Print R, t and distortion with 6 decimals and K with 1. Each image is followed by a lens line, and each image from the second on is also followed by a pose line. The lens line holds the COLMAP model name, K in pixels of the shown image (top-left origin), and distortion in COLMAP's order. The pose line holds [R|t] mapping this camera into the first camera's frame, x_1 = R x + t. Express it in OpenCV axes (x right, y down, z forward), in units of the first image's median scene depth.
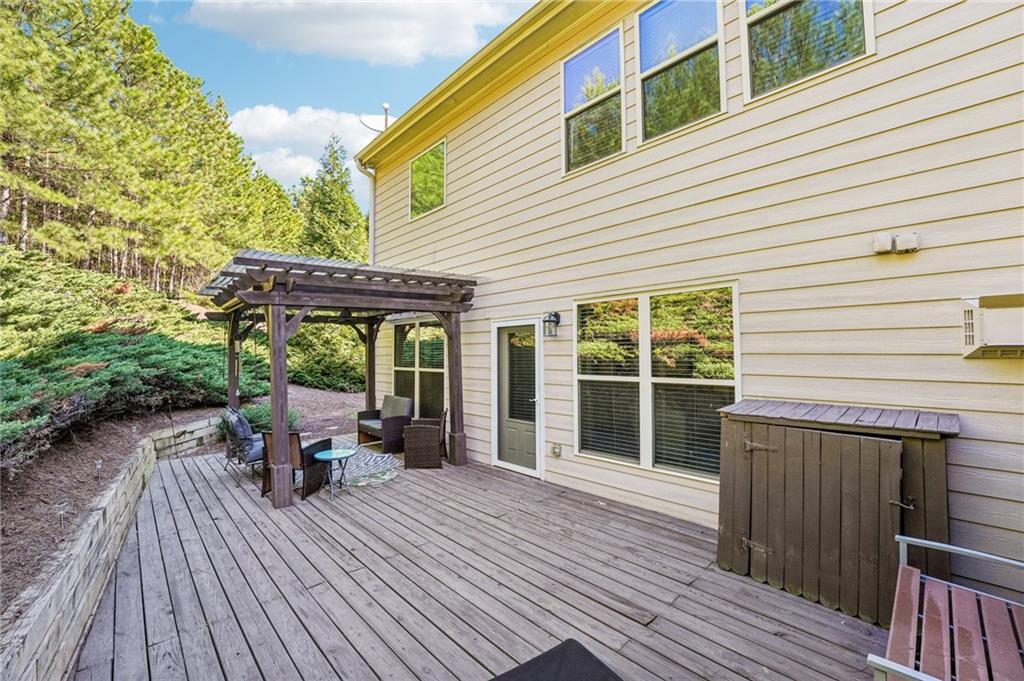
lens RADIAL K [[415.5, 0, 513.0], [0, 415.5, 338.4], [0, 0, 1]] dist [-0.025429, 0.002541]
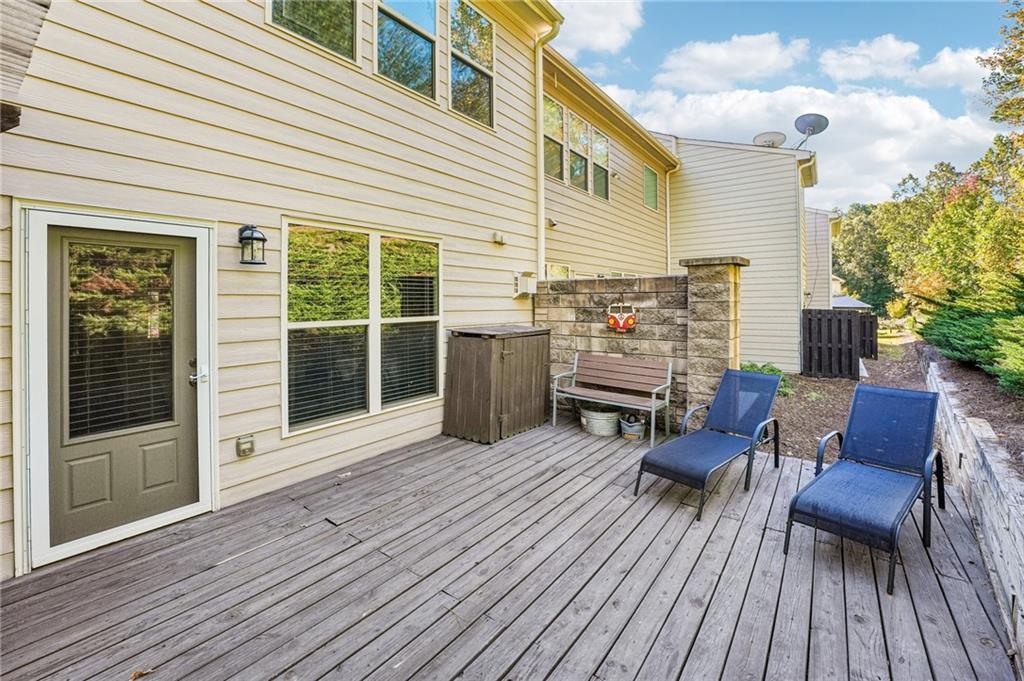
lens RADIAL K [[415.5, 0, 522.1], [0, 415.5, 300.7], [0, 0, 1]] dist [-0.025429, 0.002541]
pose [[-0.158321, 0.011023, 0.987326, -0.648572], [-0.025238, 0.999566, -0.015207, 0.054524], [-0.987065, -0.027326, -0.157974, 0.778961]]
